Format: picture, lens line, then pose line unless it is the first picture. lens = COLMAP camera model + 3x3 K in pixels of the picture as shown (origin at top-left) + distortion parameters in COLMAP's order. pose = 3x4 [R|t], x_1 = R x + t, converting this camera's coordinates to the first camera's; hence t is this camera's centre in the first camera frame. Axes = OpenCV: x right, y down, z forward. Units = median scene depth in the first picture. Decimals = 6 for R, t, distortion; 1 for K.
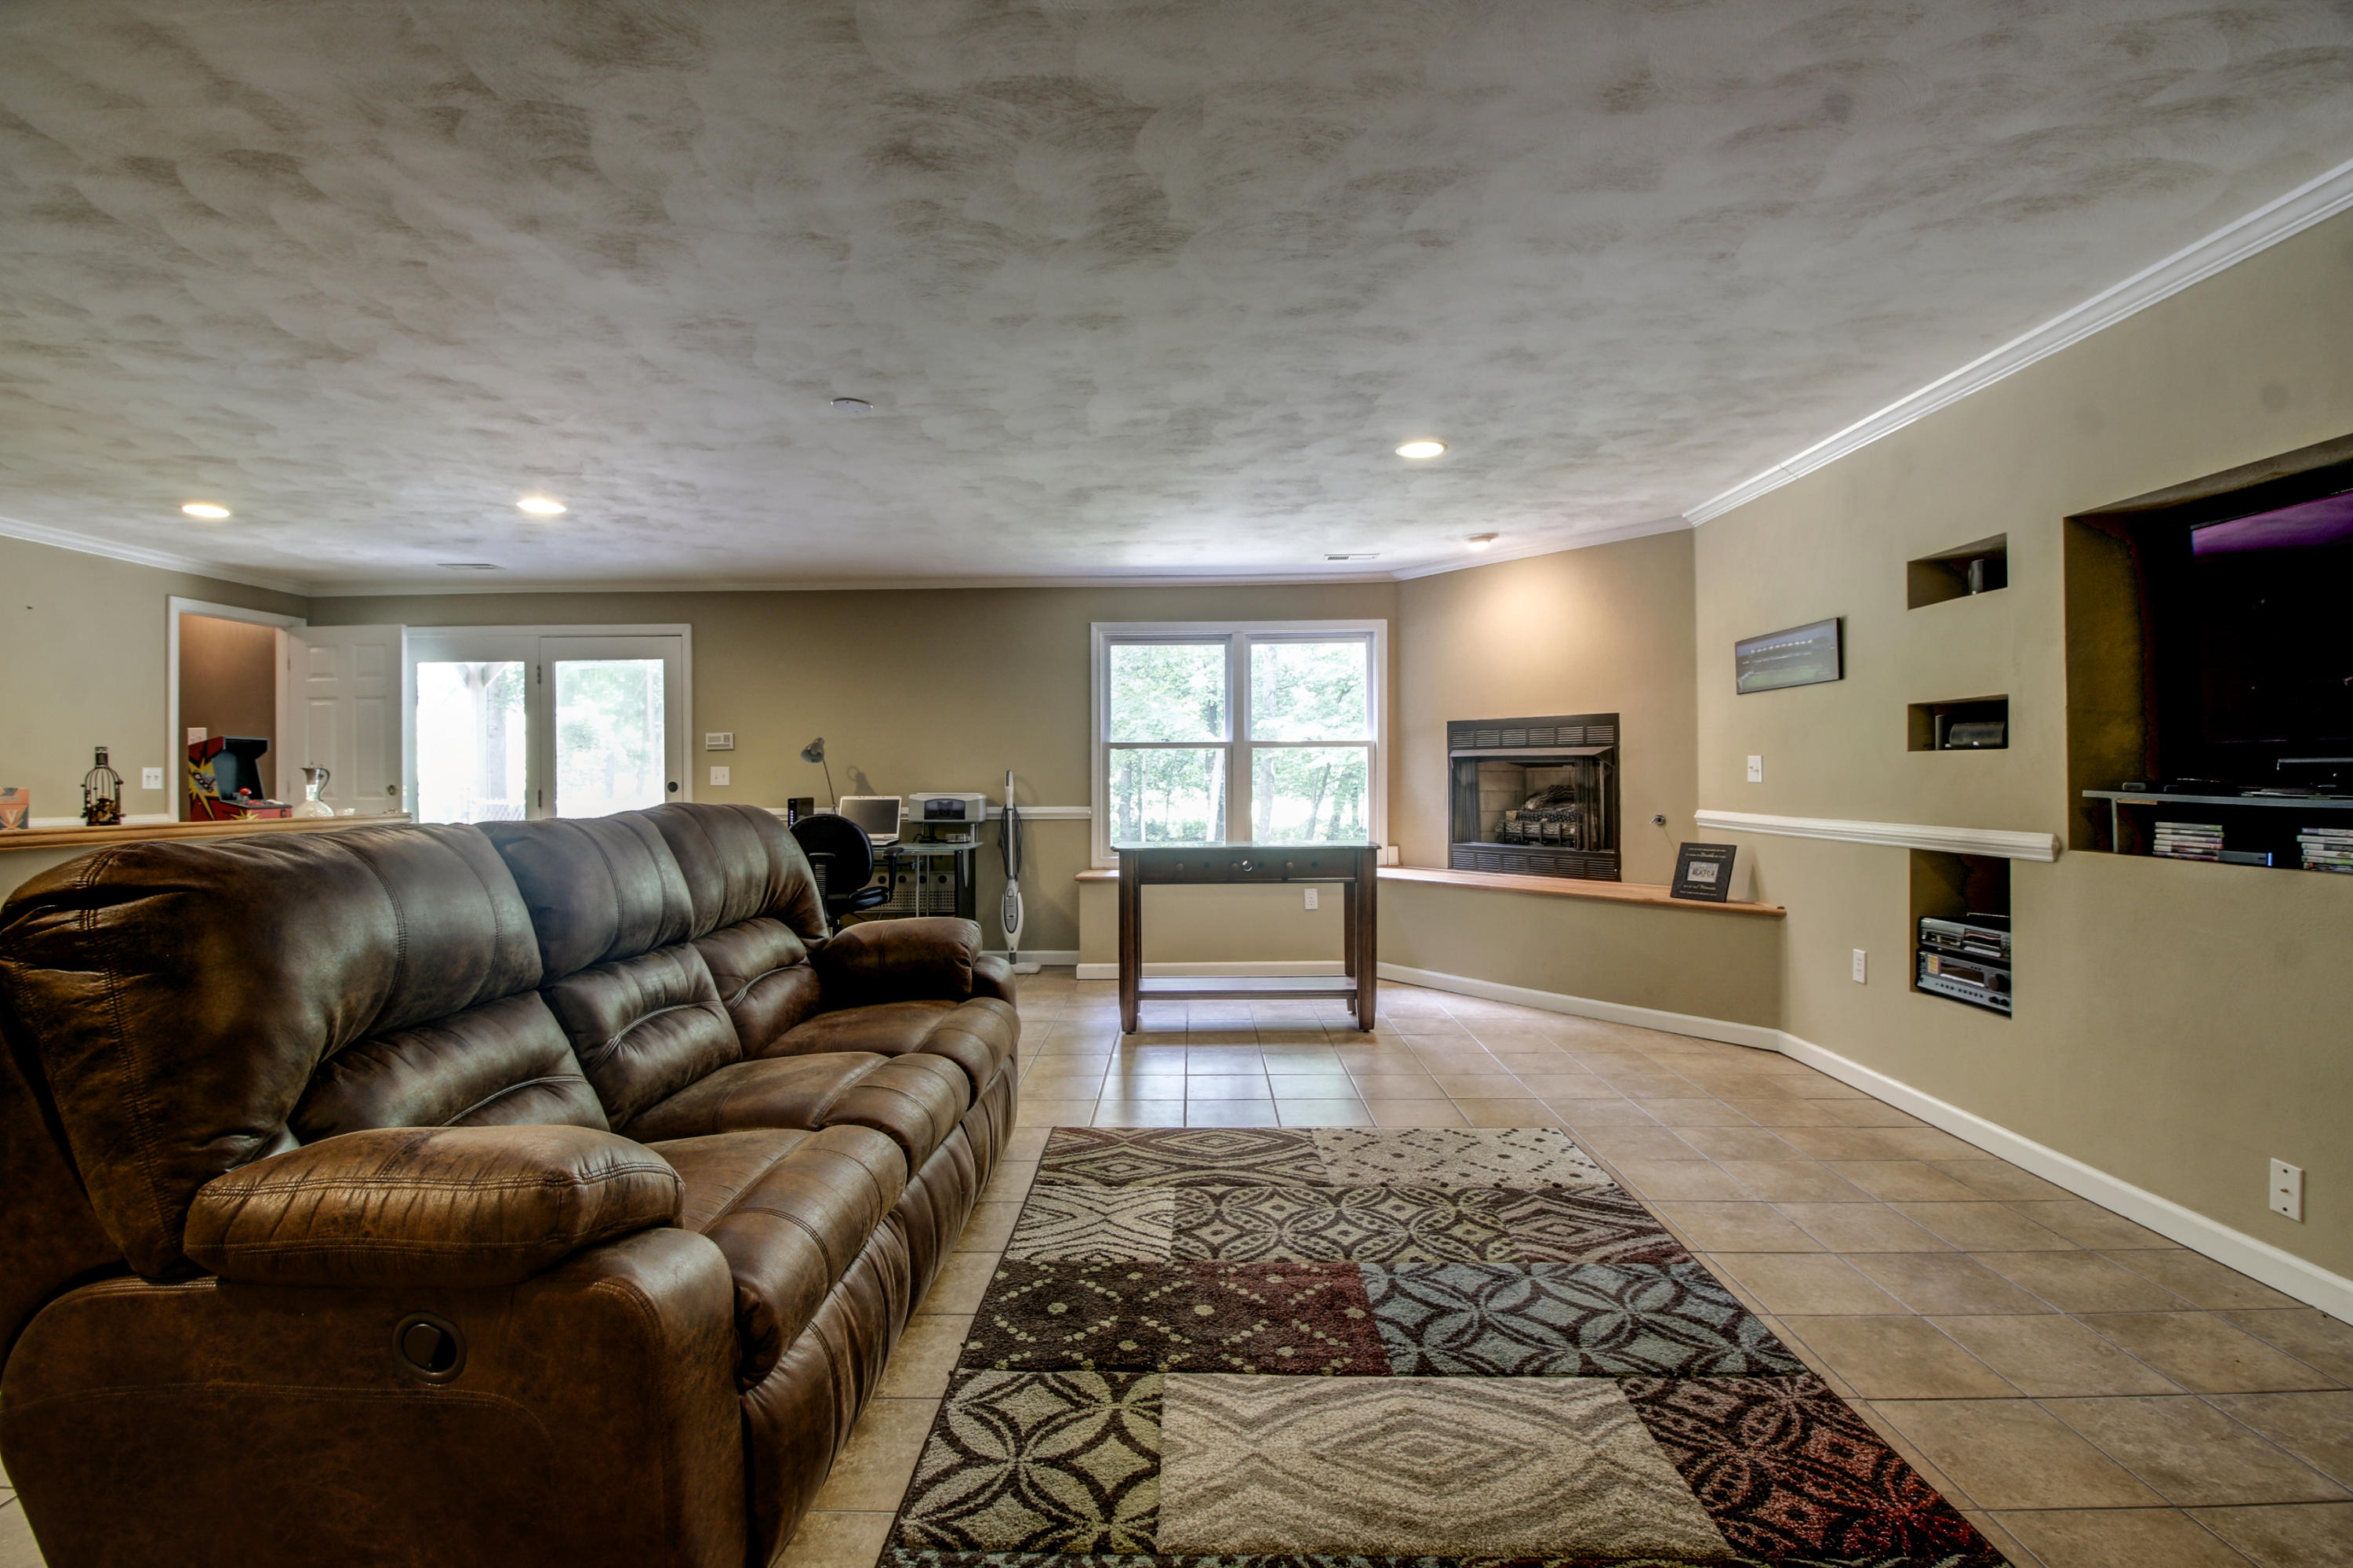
lens RADIAL K [[1084.9, 0, 1175.8], [0, 1084.9, 764.5], [0, 0, 1]] dist [0.003143, -0.014460]
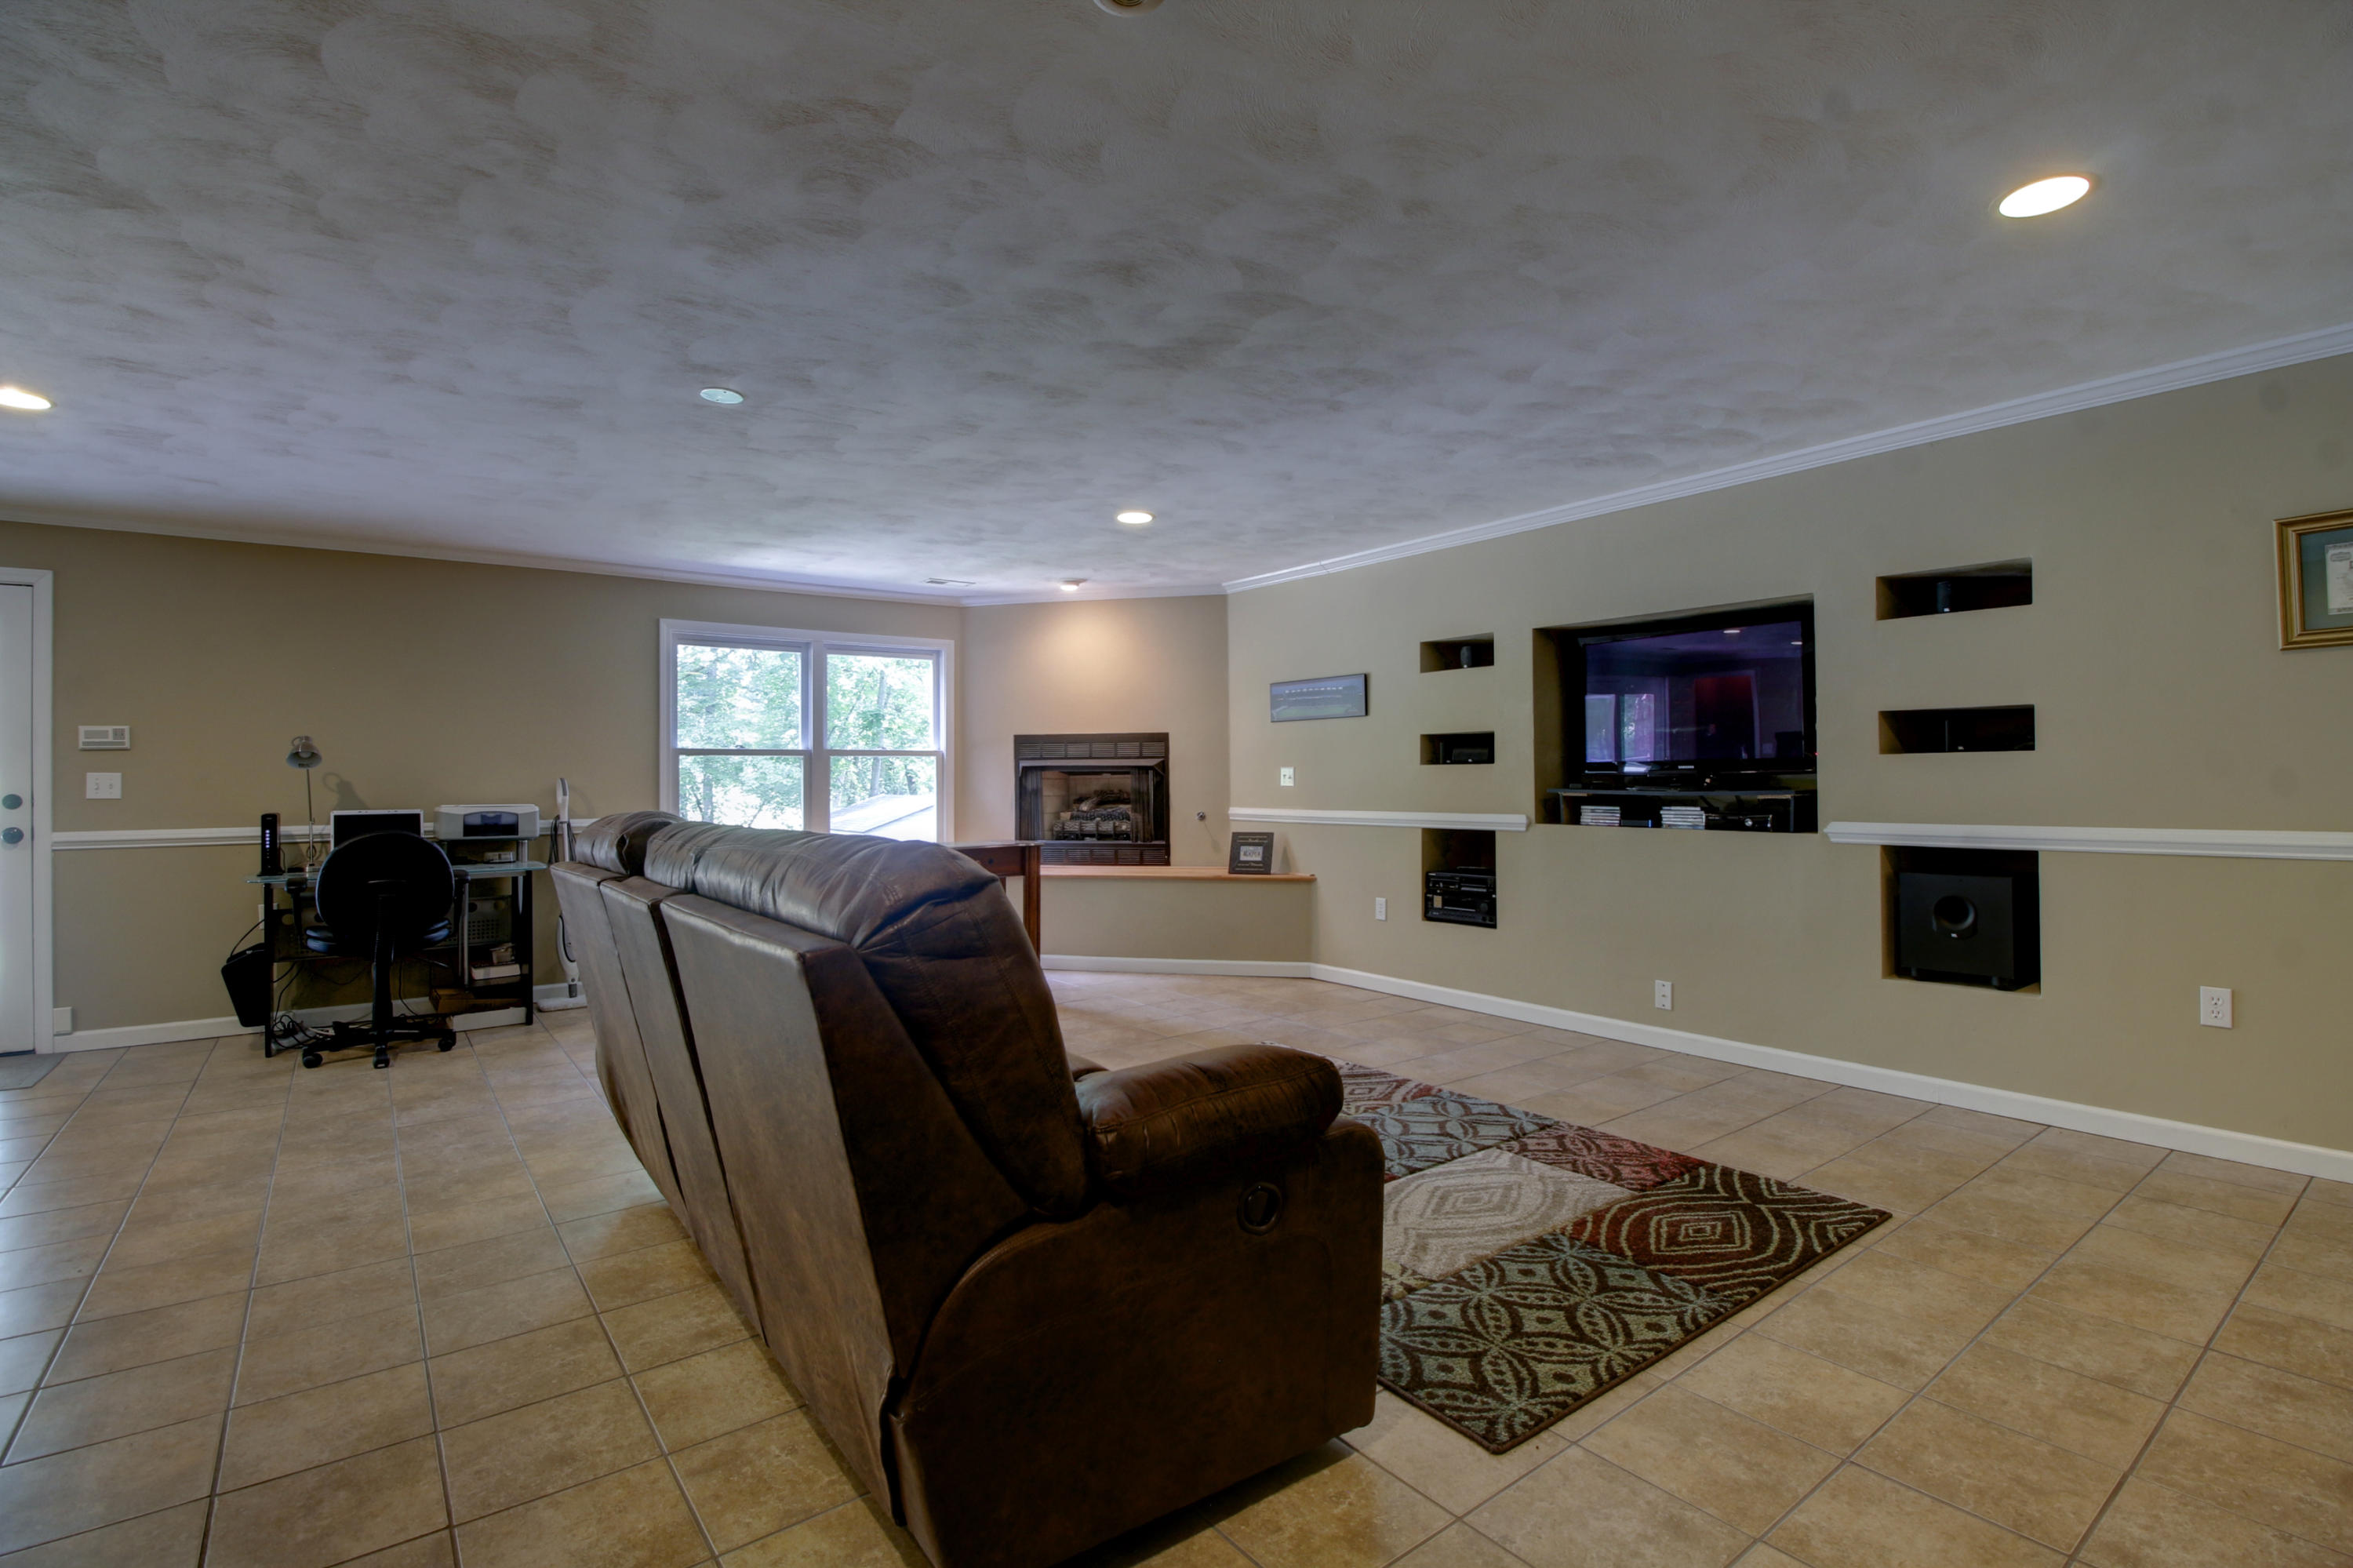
lens RADIAL K [[1084.9, 0, 1175.8], [0, 1084.9, 764.5], [0, 0, 1]] dist [0.003143, -0.014460]
pose [[0.785395, 0.007626, 0.618948, -0.511854], [-0.002603, 0.999956, -0.009017, 0.001805], [-0.618989, 0.005471, 0.785381, 0.003272]]
